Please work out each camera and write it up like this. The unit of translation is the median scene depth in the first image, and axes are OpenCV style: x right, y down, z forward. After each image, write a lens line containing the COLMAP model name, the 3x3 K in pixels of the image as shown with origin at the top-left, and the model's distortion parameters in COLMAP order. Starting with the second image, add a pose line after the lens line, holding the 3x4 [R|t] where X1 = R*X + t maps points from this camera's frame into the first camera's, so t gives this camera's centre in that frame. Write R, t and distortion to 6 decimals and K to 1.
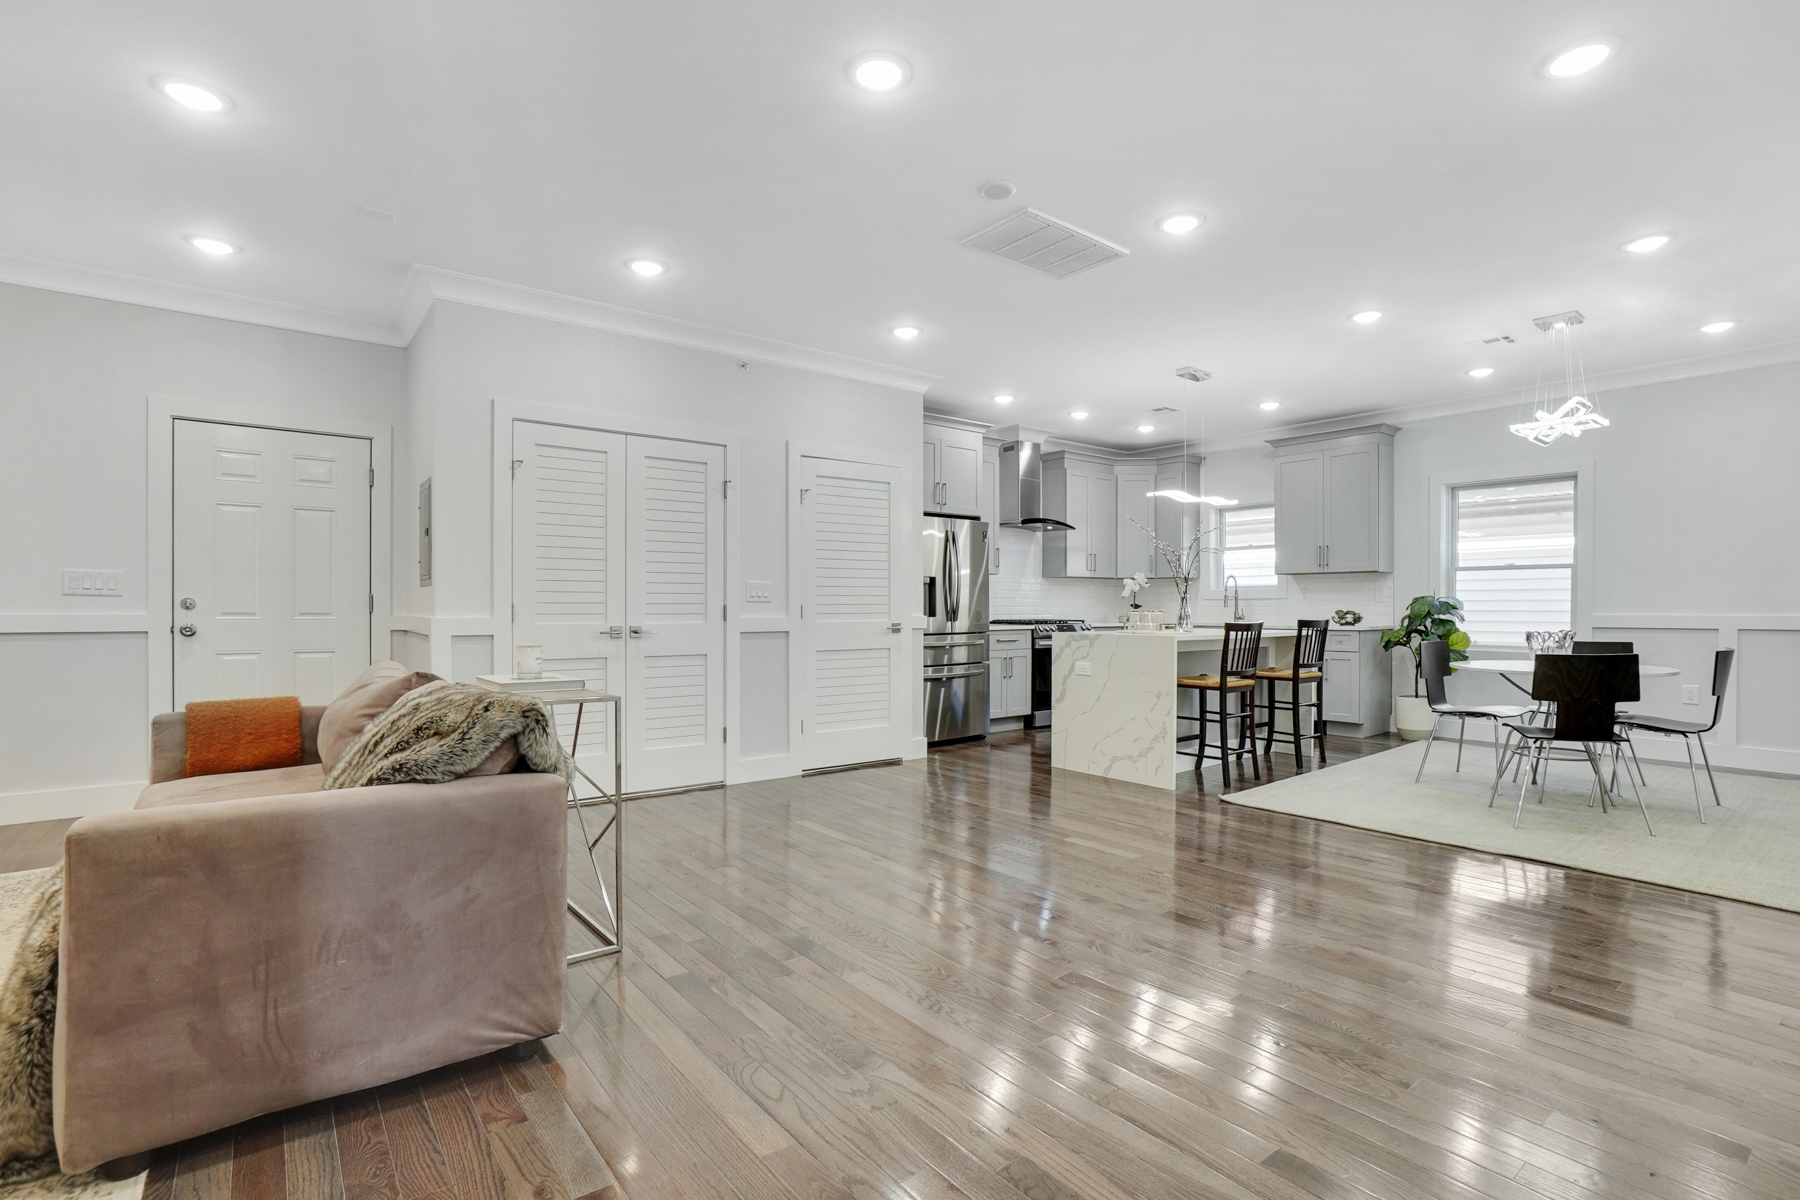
lens RADIAL K [[841.3, 0, 890.1], [0, 841.3, 620.4], [0, 0, 1]] dist [-0.058088, 0.029482]
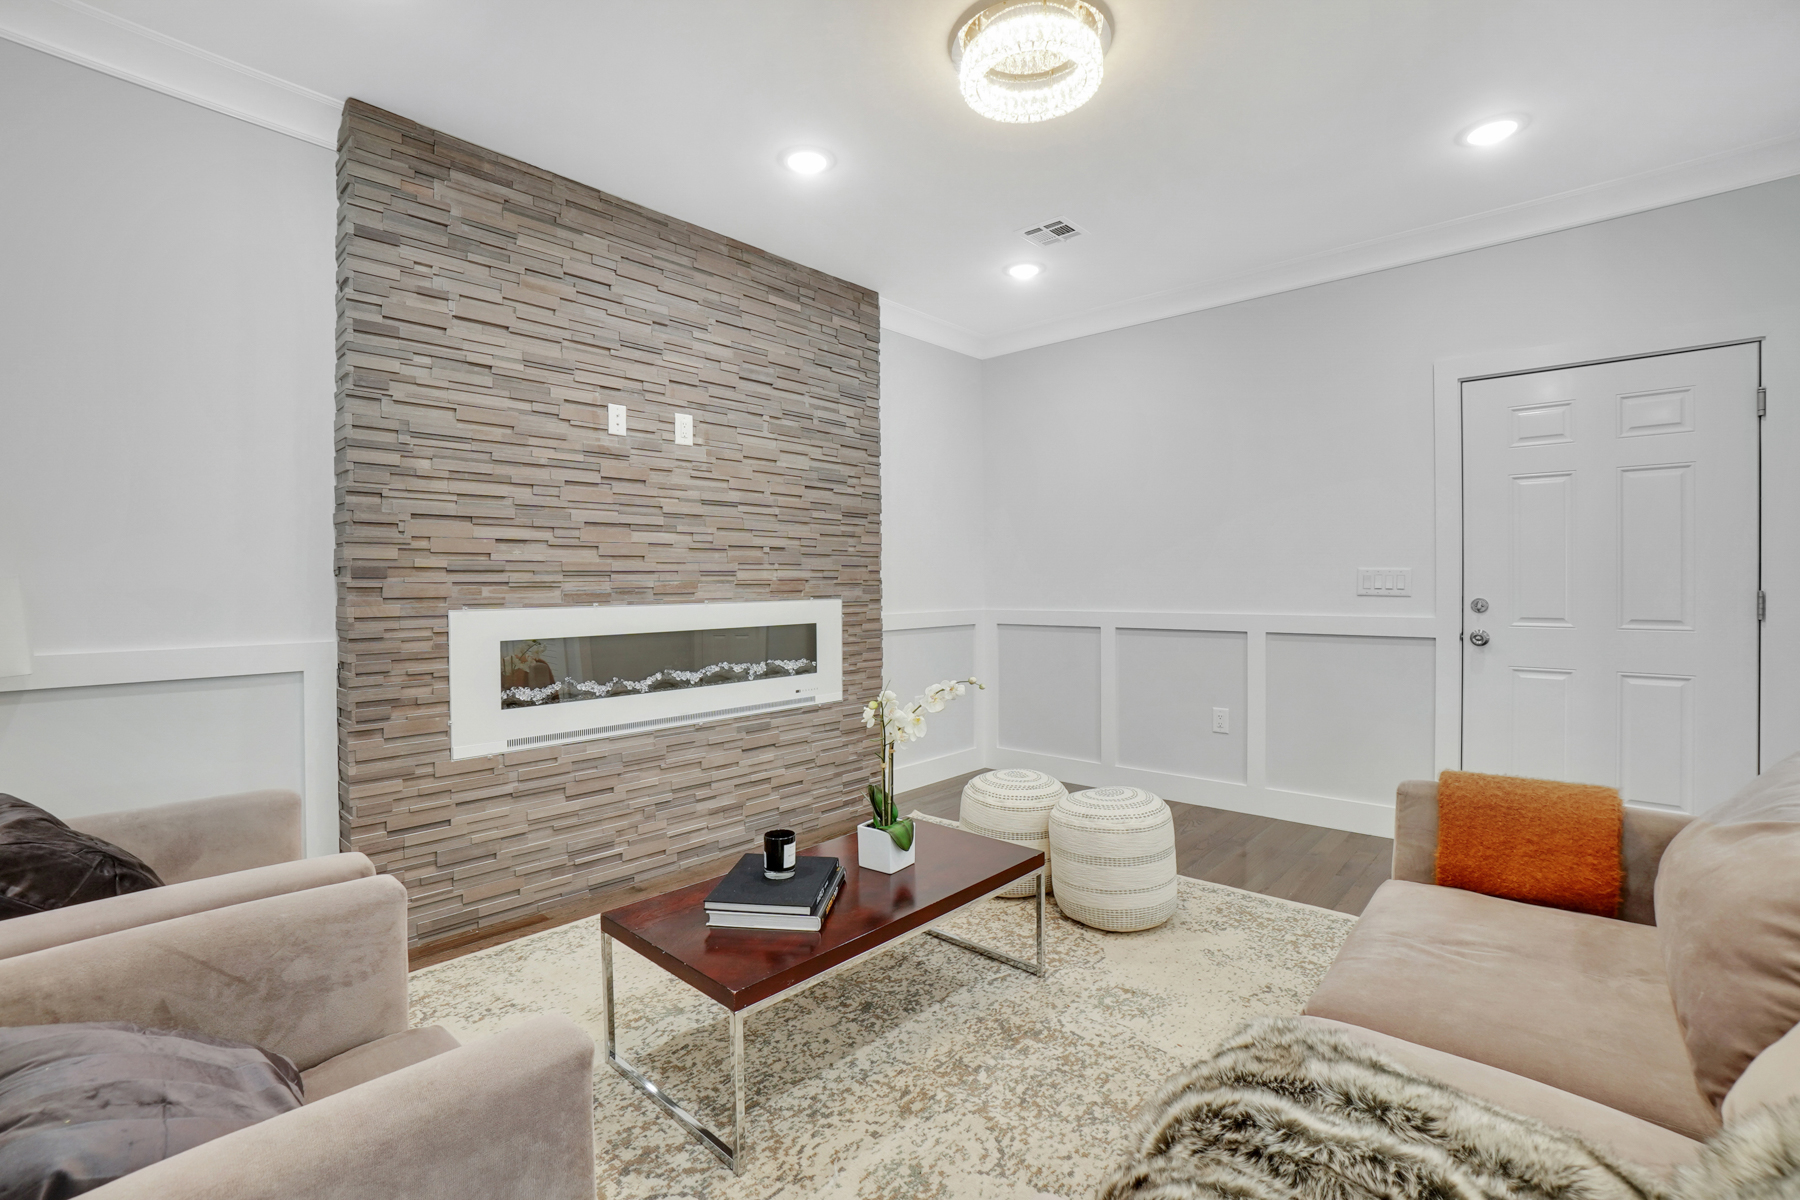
lens RADIAL K [[799.3, 0, 899.0], [0, 799.3, 581.6], [0, 0, 1]] dist [-0.064953, 0.024408]
pose [[0.179616, -0.005558, -0.983721, -0.151246], [-0.009147, 0.999931, -0.007320, -0.024636], [0.983694, 0.010313, 0.179553, 0.219301]]
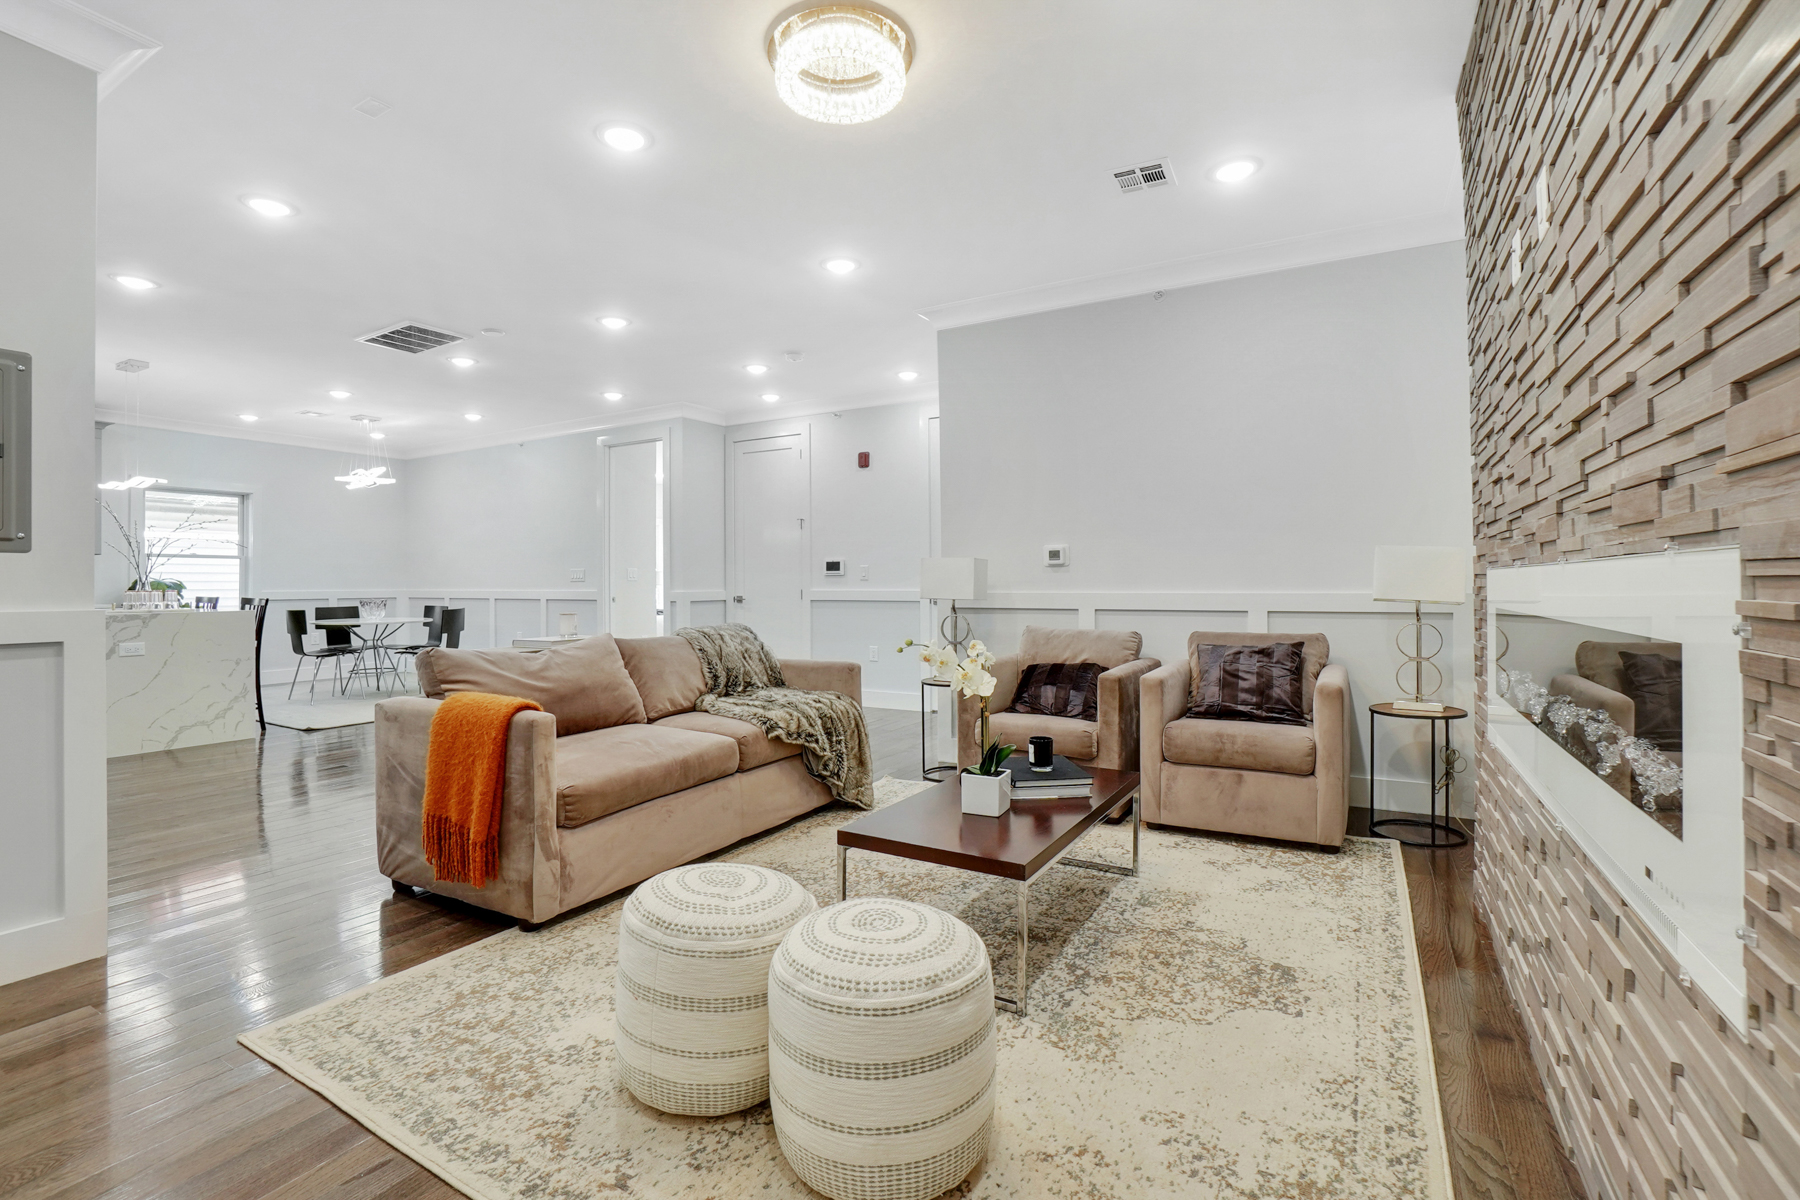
lens RADIAL K [[799.3, 0, 899.0], [0, 799.3, 581.6], [0, 0, 1]] dist [-0.064953, 0.024408]
pose [[-0.386045, 0.001849, 0.922478, -0.903814], [0.017348, 0.999836, 0.005256, -0.010911], [-0.922317, 0.018032, -0.386013, 0.484905]]
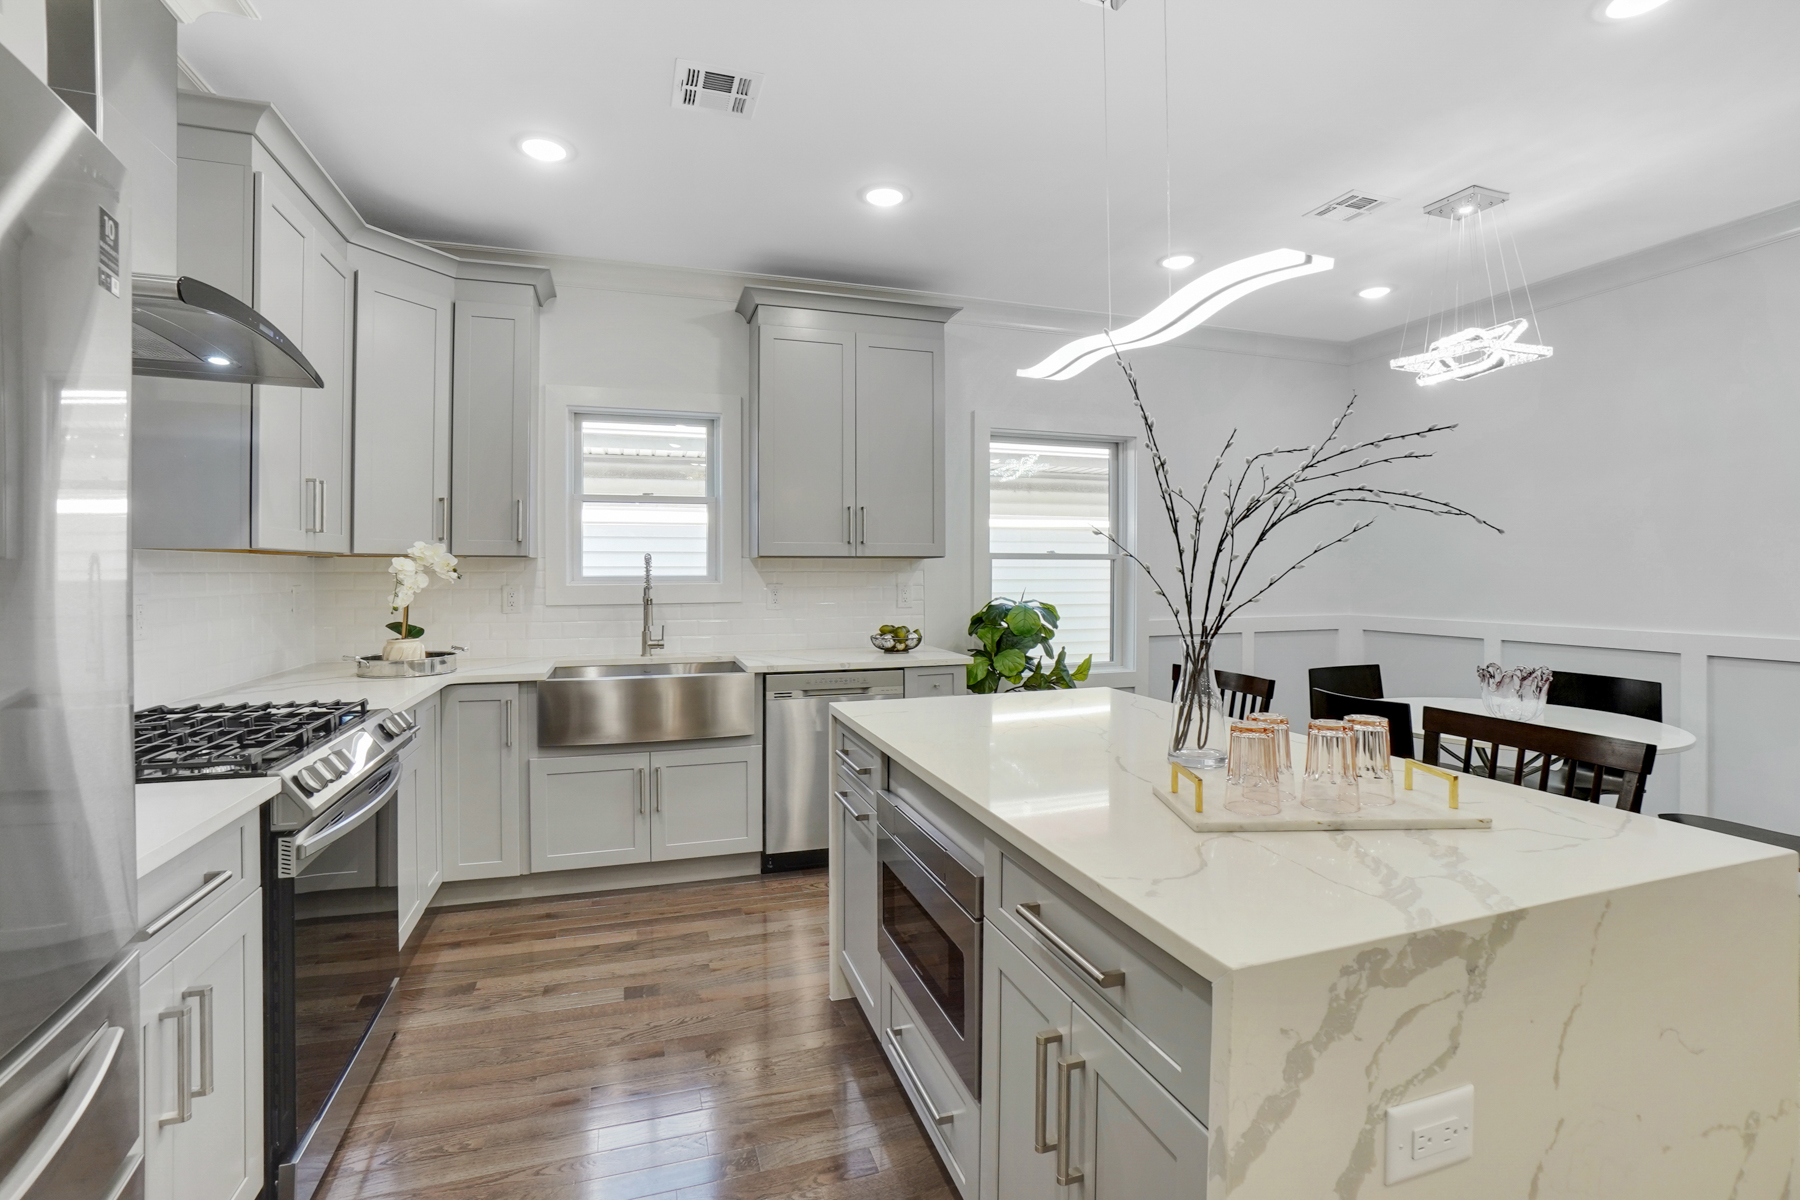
lens RADIAL K [[799.3, 0, 899.0], [0, 799.3, 581.6], [0, 0, 1]] dist [-0.064953, 0.024408]
pose [[0.333816, -0.010649, 0.942578, 0.048468], [0.019707, 0.999796, 0.004316, -0.053120], [-0.942432, 0.017135, 0.333958, 0.991316]]
